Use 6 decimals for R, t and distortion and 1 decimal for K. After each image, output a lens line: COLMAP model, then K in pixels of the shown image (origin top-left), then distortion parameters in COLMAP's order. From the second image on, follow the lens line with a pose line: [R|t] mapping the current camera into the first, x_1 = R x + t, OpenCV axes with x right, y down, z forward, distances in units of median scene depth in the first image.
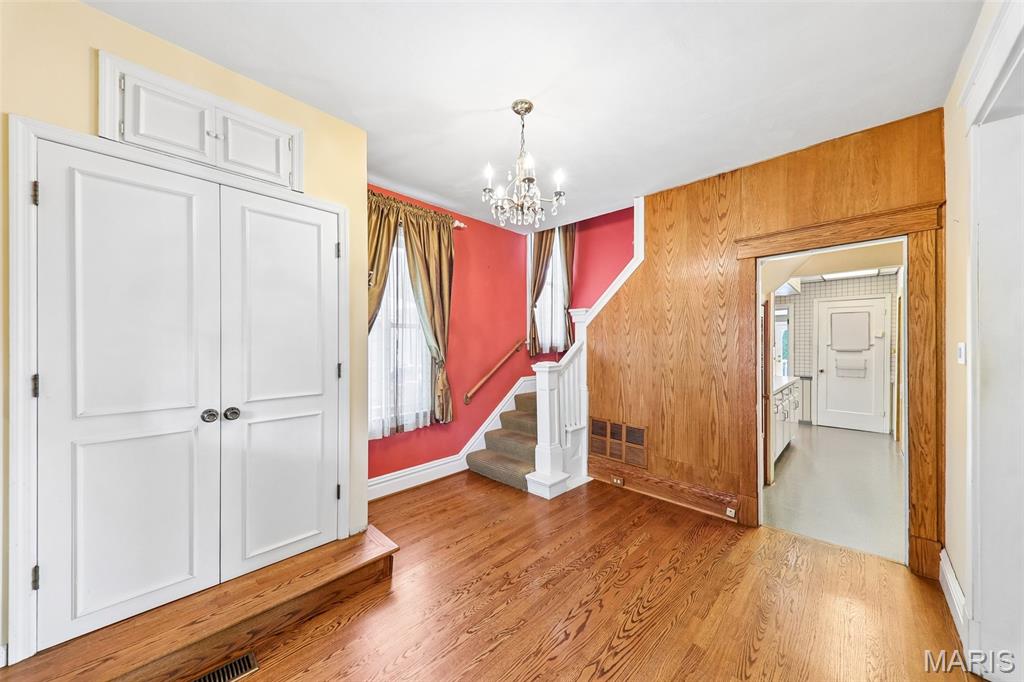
lens RADIAL K [[360.4, 0, 512.7], [0, 360.4, 343.0], [0, 0, 1]] dist [0.018686, -0.000047]
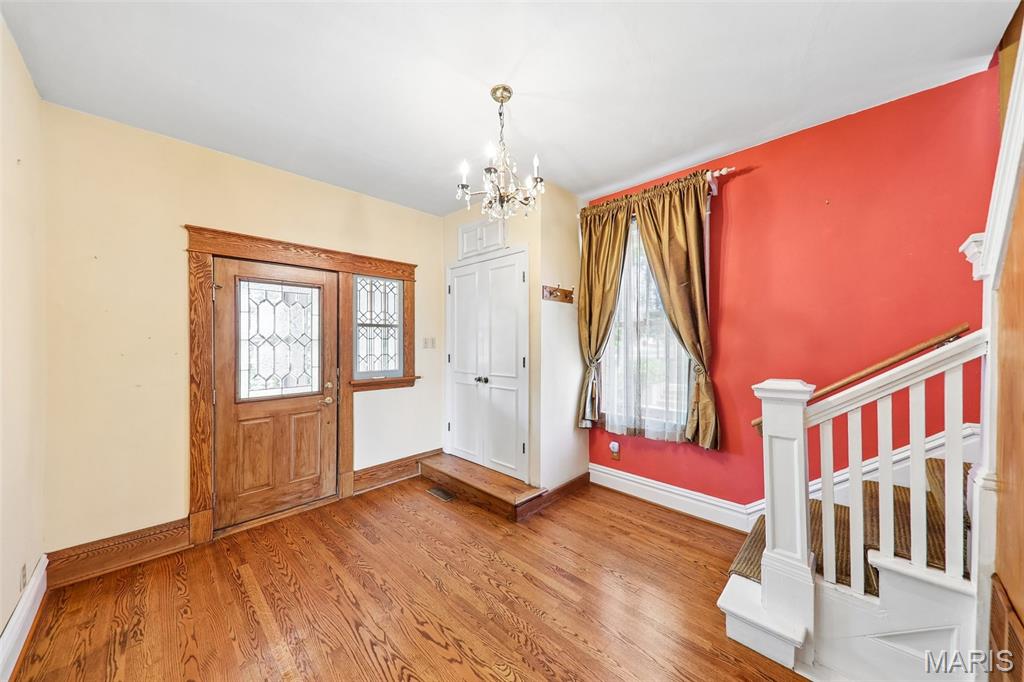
lens RADIAL K [[352.6, 0, 513.1], [0, 352.6, 341.9], [0, 0, 1]] dist [0.020916, -0.000041]
pose [[-0.003942, 0.007242, -0.999966, 1.020175], [0.005748, 0.999957, 0.007220, -0.017290], [0.999976, -0.005720, -0.003984, 1.102574]]
